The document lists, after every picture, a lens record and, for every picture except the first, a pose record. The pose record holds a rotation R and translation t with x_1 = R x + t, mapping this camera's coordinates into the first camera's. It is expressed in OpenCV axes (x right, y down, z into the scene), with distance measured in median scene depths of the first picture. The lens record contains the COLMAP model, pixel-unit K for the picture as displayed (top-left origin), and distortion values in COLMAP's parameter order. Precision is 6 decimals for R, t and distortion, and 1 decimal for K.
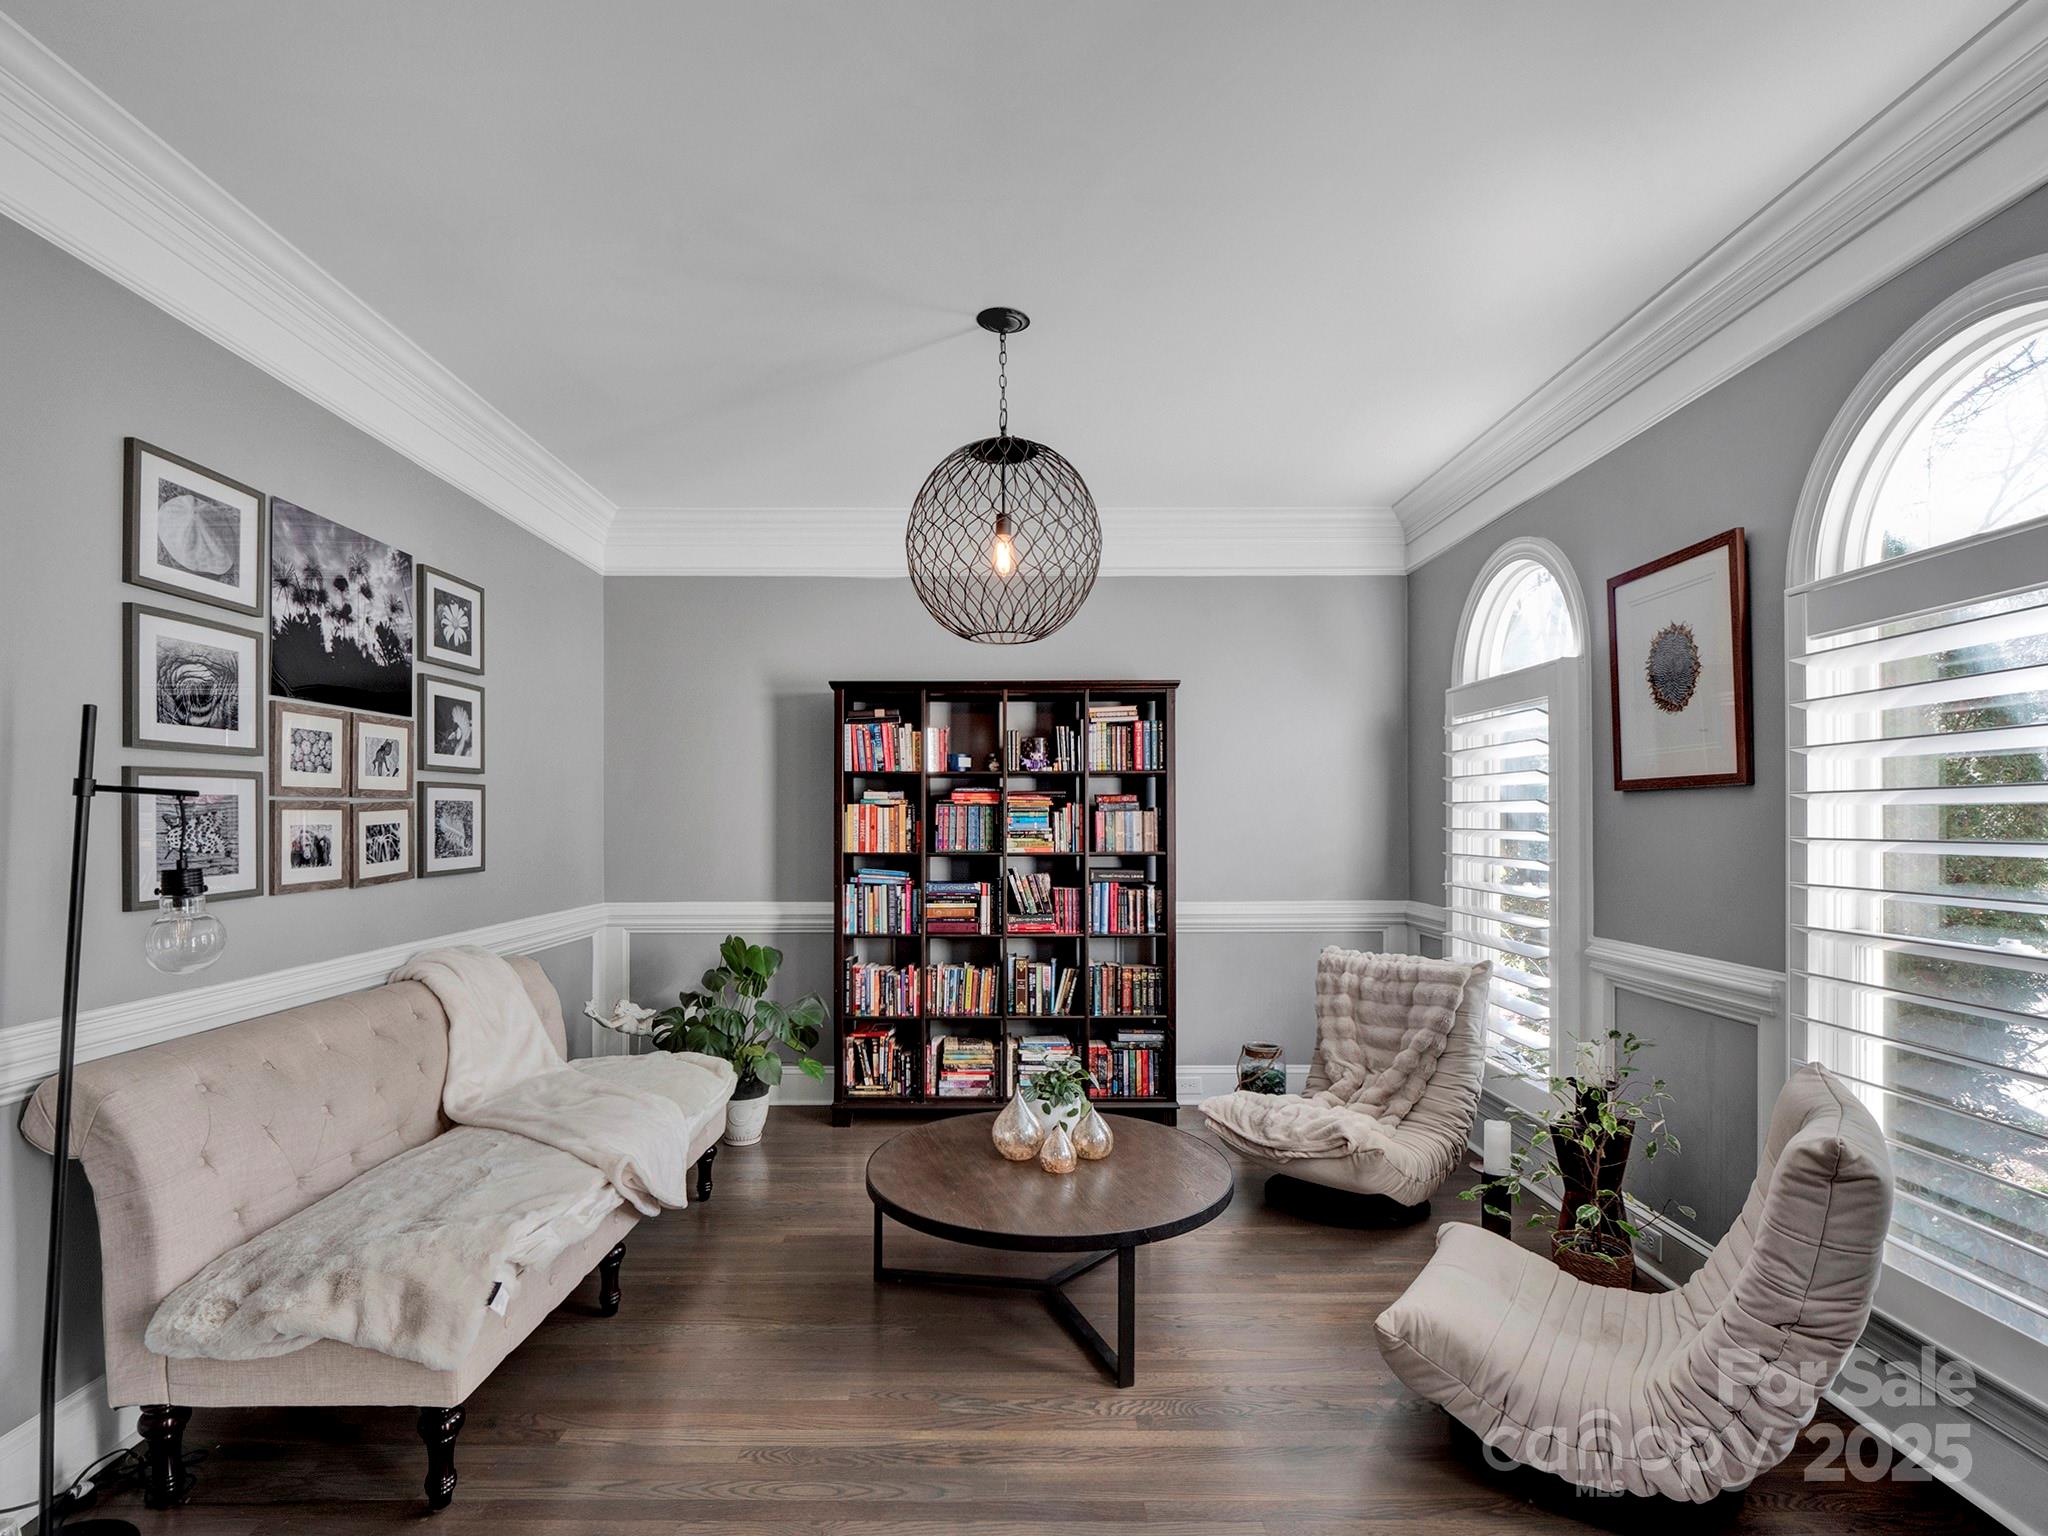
lens RADIAL K [[1016.1, 0, 1016.5], [0, 1016.1, 814.1], [0, 0, 1]] dist [-0.000230, -0.013006]
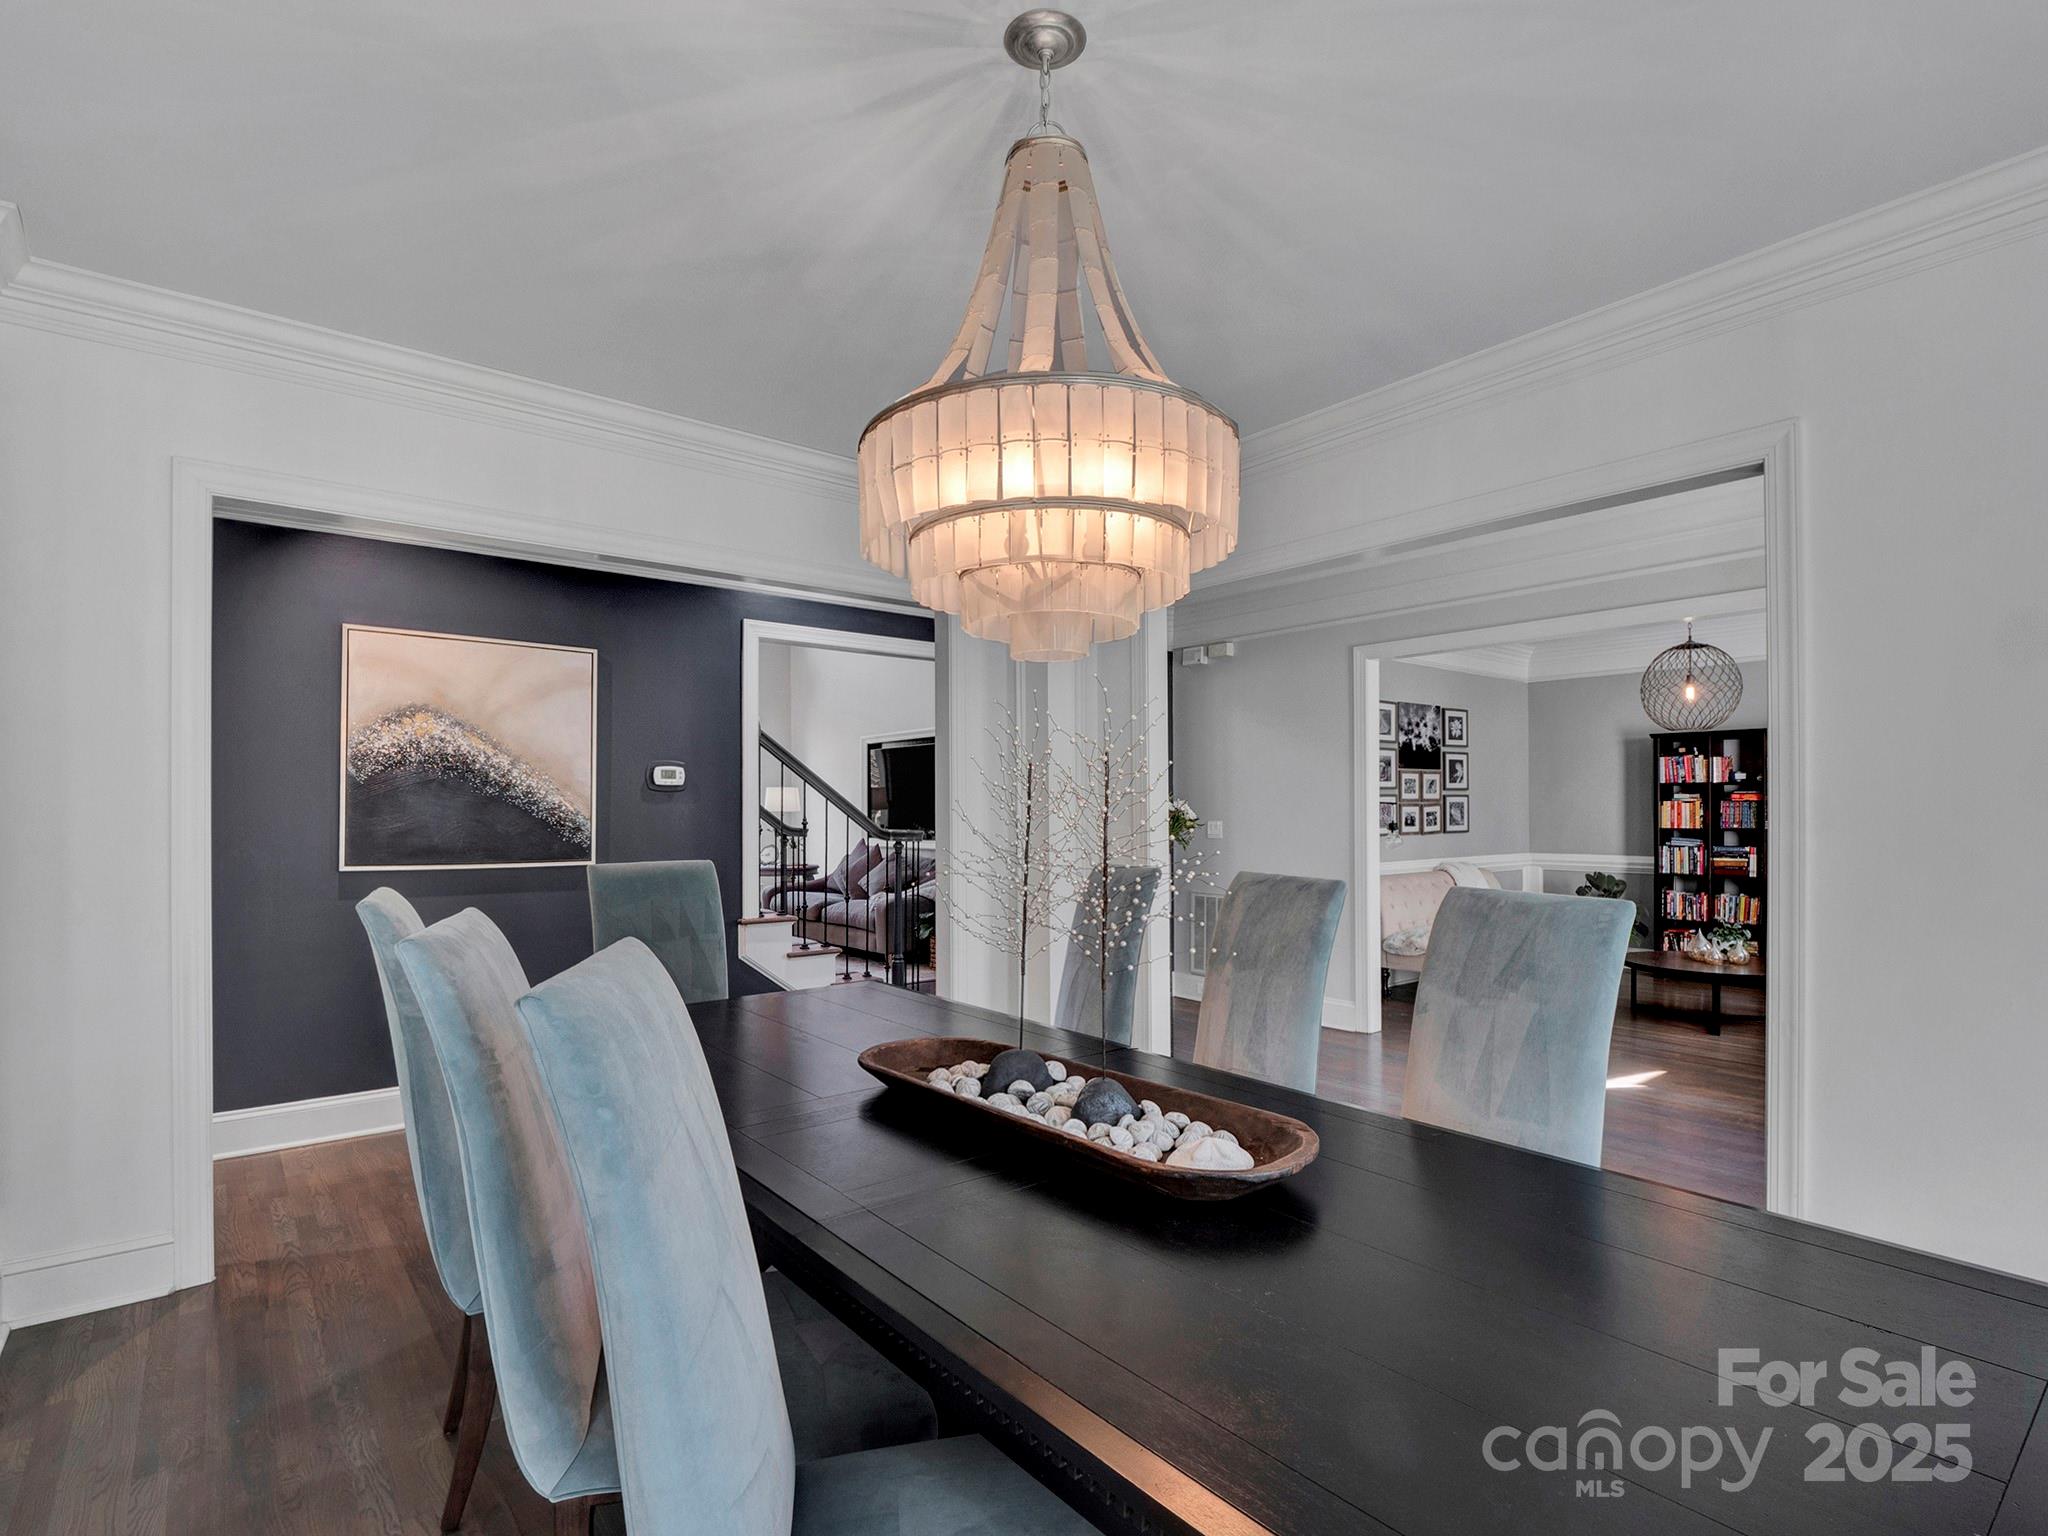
lens RADIAL K [[1016.1, 0, 1016.5], [0, 1016.1, 814.1], [0, 0, 1]] dist [-0.000230, -0.013006]
pose [[0.619669, 0.001030, -0.784863, 0.702035], [0.005206, 0.999972, 0.005422, -0.003367], [0.784846, -0.007446, 0.619646, -1.334802]]
